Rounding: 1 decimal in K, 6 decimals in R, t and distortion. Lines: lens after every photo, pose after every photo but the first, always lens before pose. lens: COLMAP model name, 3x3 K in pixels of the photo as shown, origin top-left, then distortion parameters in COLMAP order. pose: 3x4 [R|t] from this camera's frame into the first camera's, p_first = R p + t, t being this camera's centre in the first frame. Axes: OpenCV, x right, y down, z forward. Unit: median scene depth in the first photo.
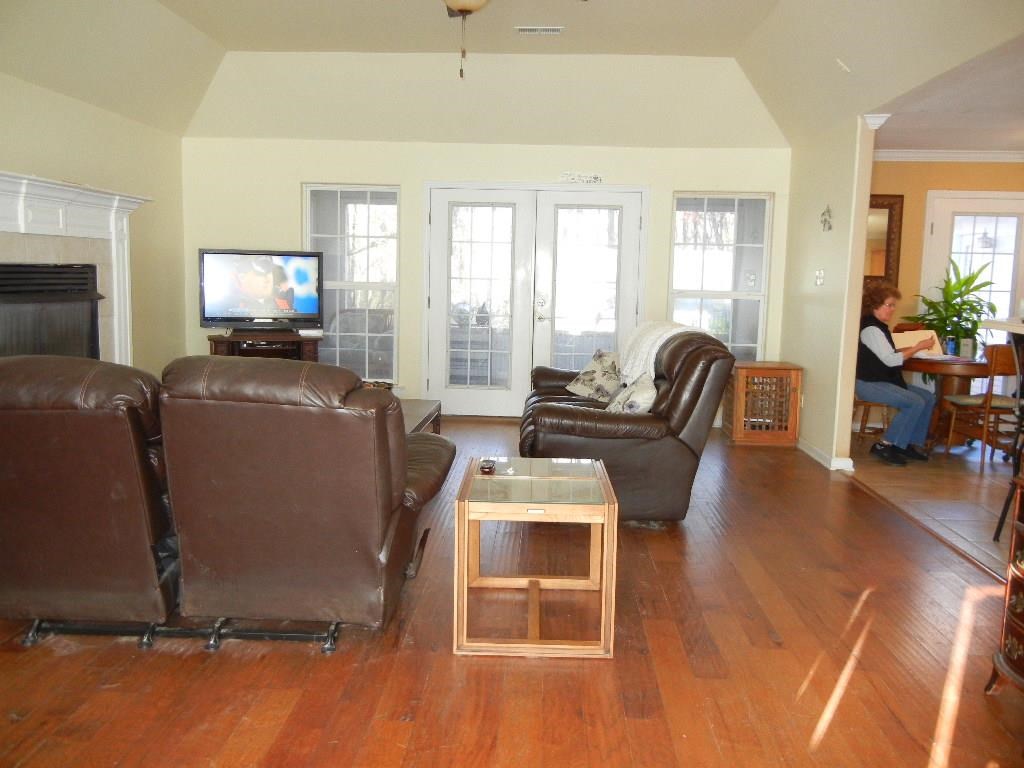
lens RADIAL K [[879.2, 0, 510.2], [0, 879.2, 386.1], [0, 0, 1]] dist [-0.004473, 0.010584]
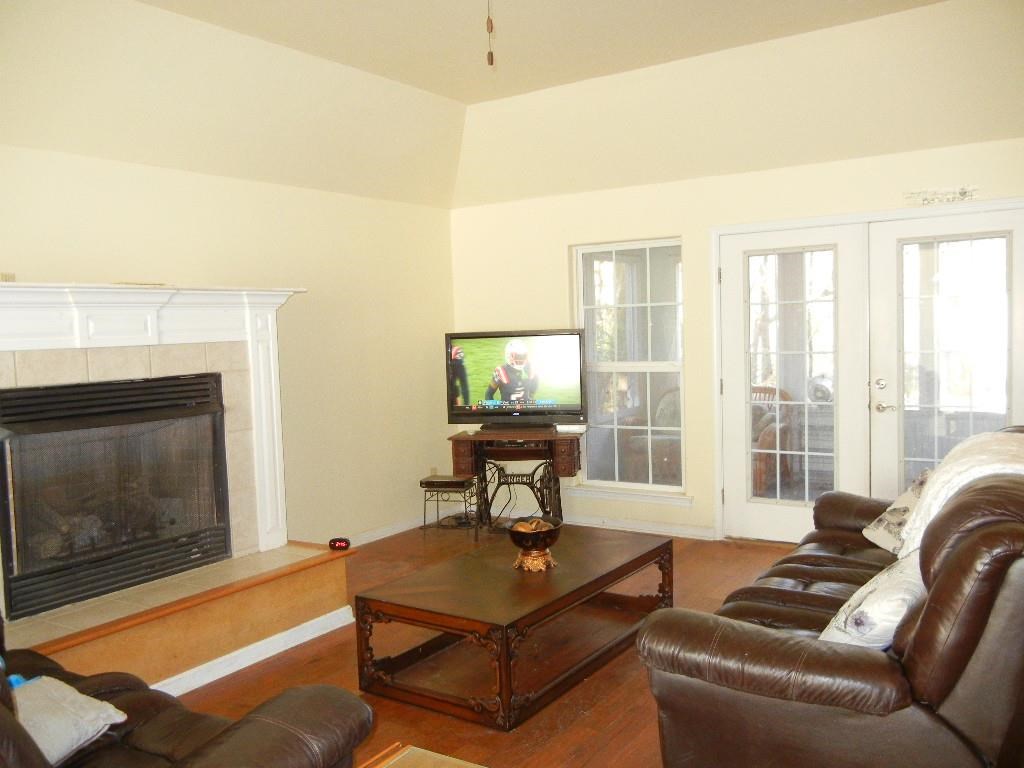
lens RADIAL K [[879.2, 0, 510.2], [0, 879.2, 386.1], [0, 0, 1]] dist [-0.004473, 0.010584]
pose [[0.854233, -0.020030, -0.519504, 0.175874], [-0.011009, 0.998337, -0.056595, -0.063646], [0.519773, 0.054064, 0.852592, 0.331860]]
